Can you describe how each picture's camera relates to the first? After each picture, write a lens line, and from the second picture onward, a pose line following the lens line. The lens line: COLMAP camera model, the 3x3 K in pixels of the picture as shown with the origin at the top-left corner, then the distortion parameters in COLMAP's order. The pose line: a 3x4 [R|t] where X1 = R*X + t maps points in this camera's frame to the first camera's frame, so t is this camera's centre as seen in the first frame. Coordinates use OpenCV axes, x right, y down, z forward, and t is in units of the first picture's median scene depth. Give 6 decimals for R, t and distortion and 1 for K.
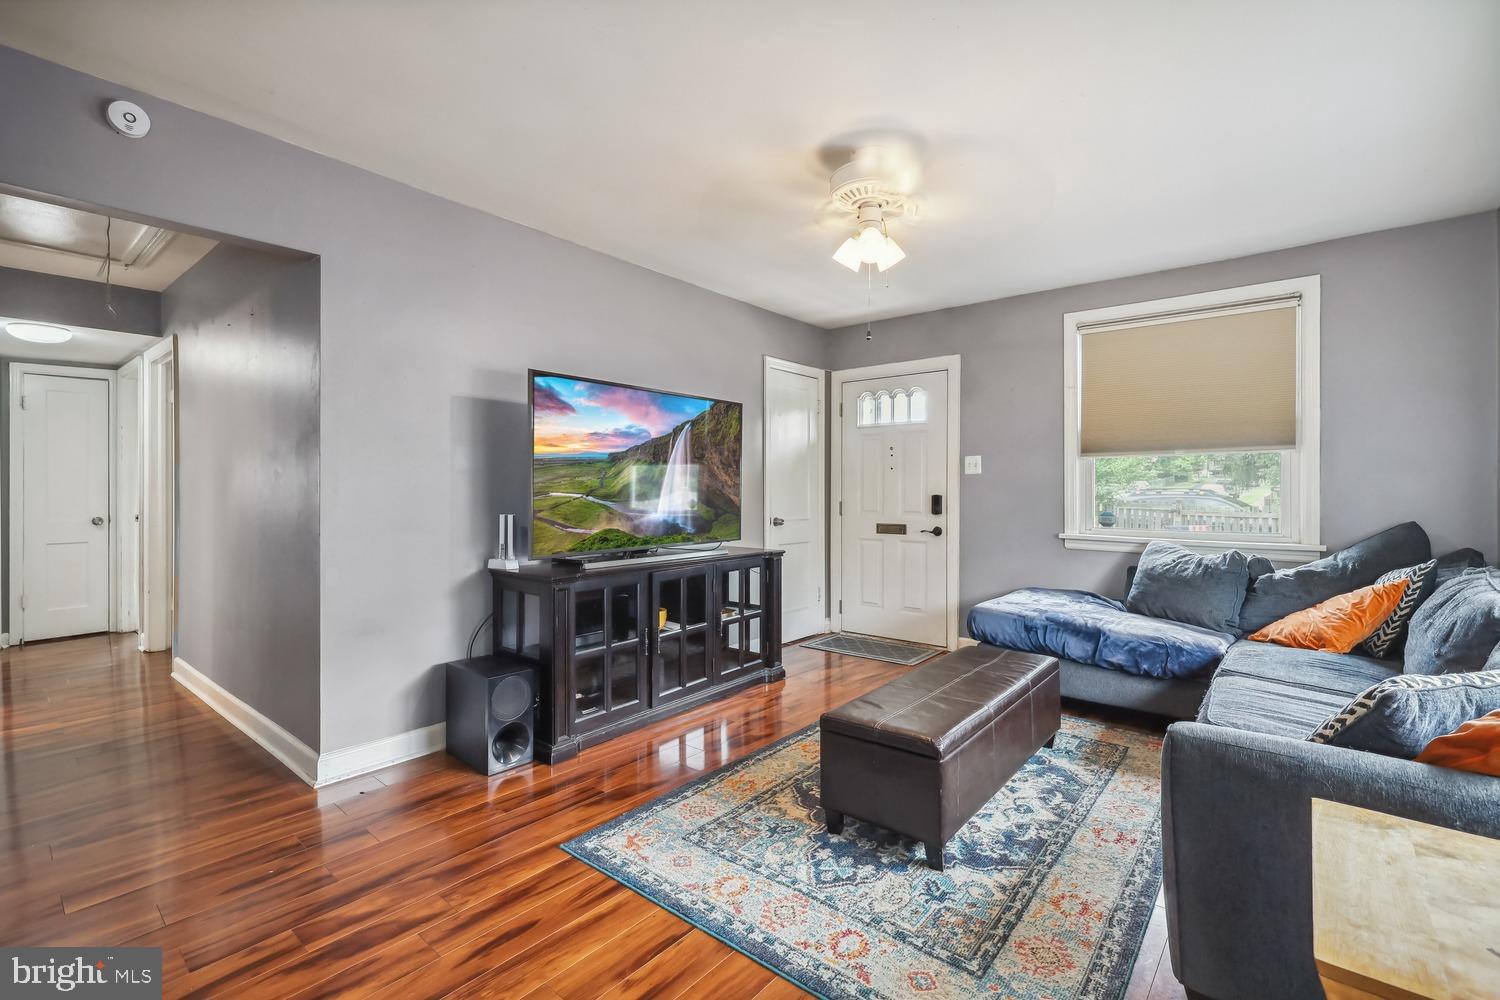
lens RADIAL K [[676.2, 0, 751.1], [0, 676.2, 485.9], [0, 0, 1]] dist [-0.001943, -0.000455]
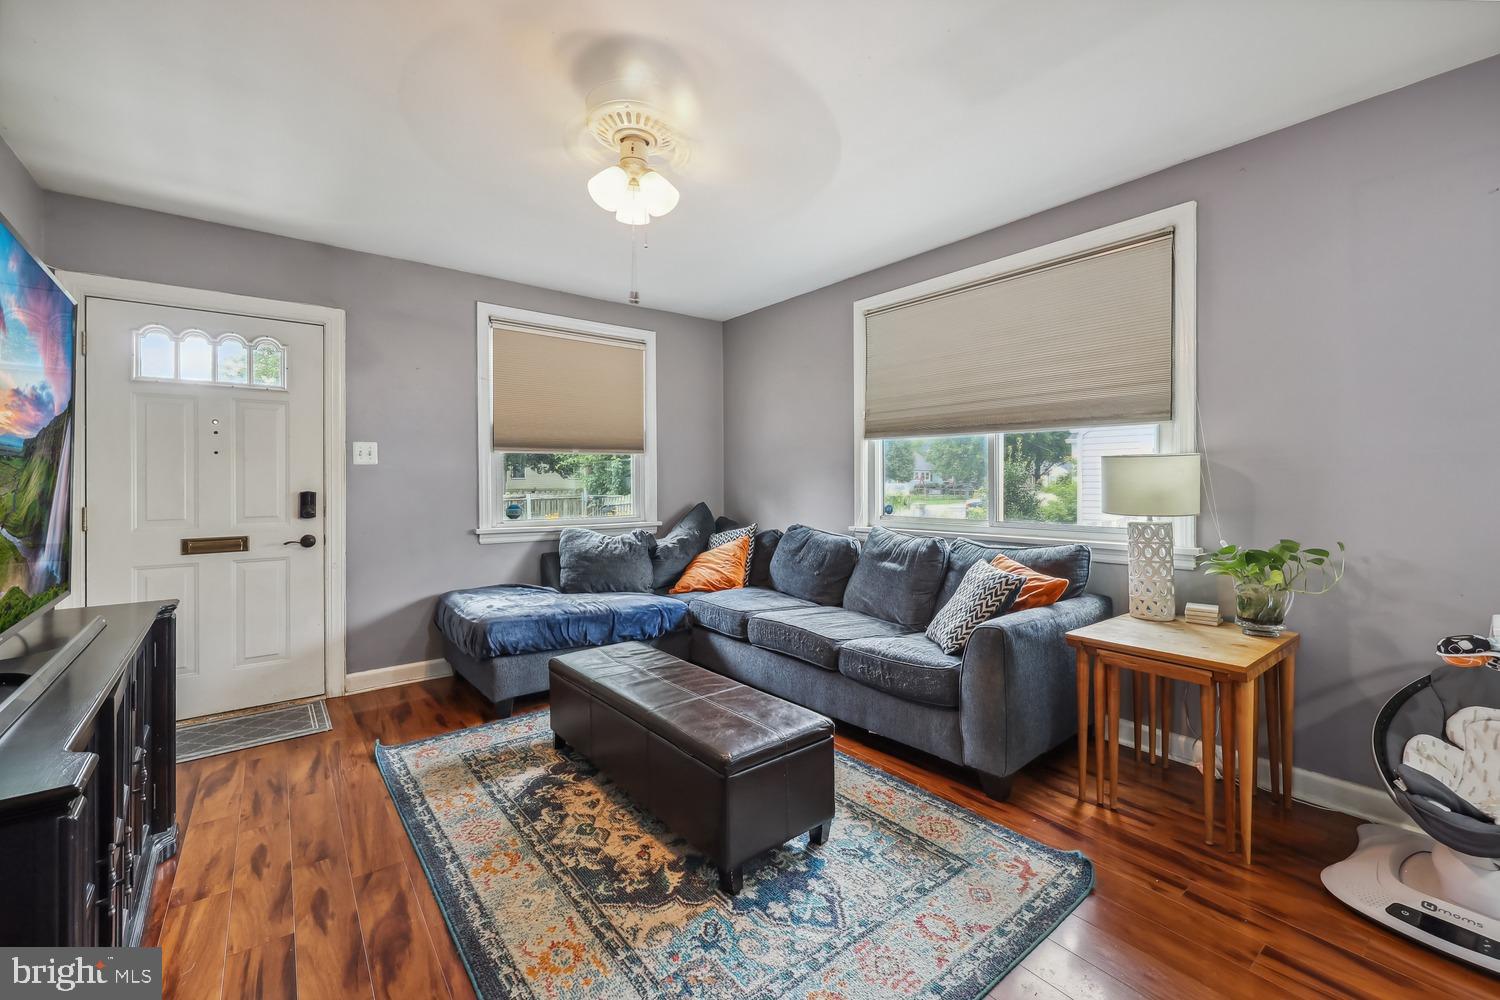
lens RADIAL K [[619.4, 0, 769.1], [0, 619.4, 481.0], [0, 0, 1]] dist [0.001435, 0.000087]
pose [[0.189095, -0.001627, 0.981957, -0.461432], [-0.001449, 0.999997, 0.001936, -0.000496], [-0.981958, -0.001789, 0.189092, 0.598546]]
